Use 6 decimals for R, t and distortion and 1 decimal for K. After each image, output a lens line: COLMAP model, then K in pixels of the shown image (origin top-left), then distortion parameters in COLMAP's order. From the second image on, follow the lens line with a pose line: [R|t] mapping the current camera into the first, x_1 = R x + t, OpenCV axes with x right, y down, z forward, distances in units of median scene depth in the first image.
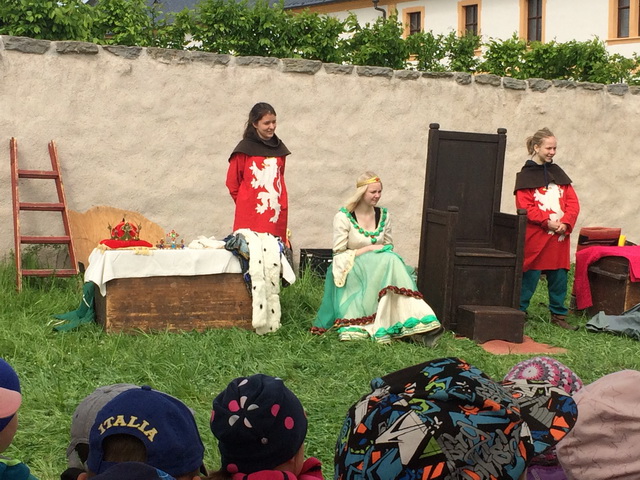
lens RADIAL K [[1265.0, 0, 319.2], [0, 1265.0, 240.6], [0, 0, 1]] dist [0.022618, 0.000000]
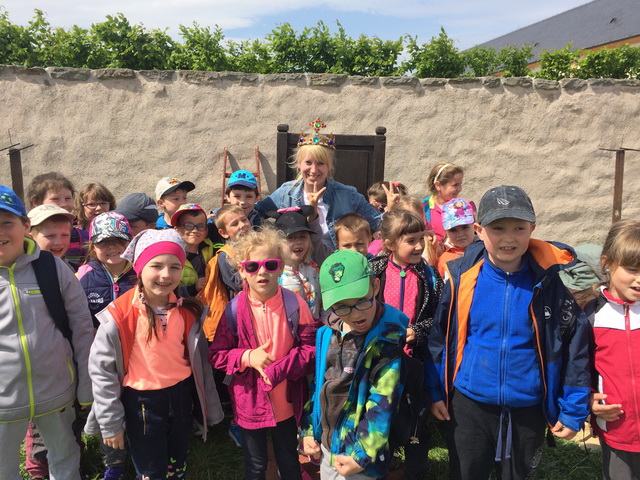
lens RADIAL K [[556.2, 0, 321.4], [0, 556.2, 241.5], [0, 0, 1]] dist [0.044319, -0.021391]
pose [[0.922361, 0.036354, -0.384615, 0.175372], [0.002680, 0.994937, 0.100469, -0.038805], [0.386320, -0.093700, 0.917593, 0.481292]]
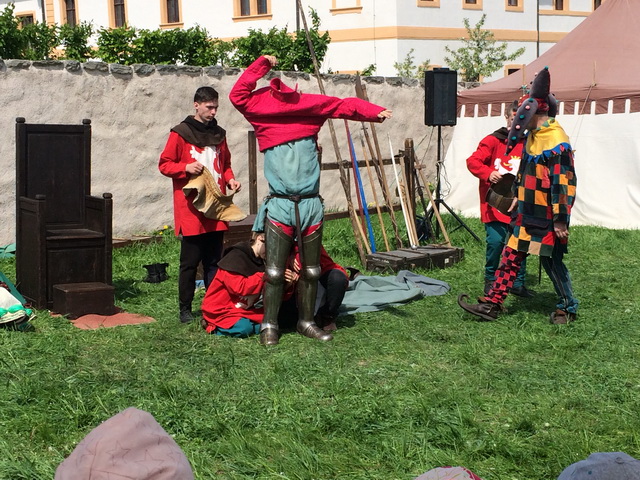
lens RADIAL K [[1059.5, 0, 320.4], [0, 1059.5, 240.6], [0, 0, 1]] dist [0.033324, 0.000000]
pose [[0.958516, -0.070733, 0.276123, 0.055297], [0.055943, 0.996563, 0.061088, -0.020591], [-0.279495, -0.043107, 0.959179, 0.038679]]
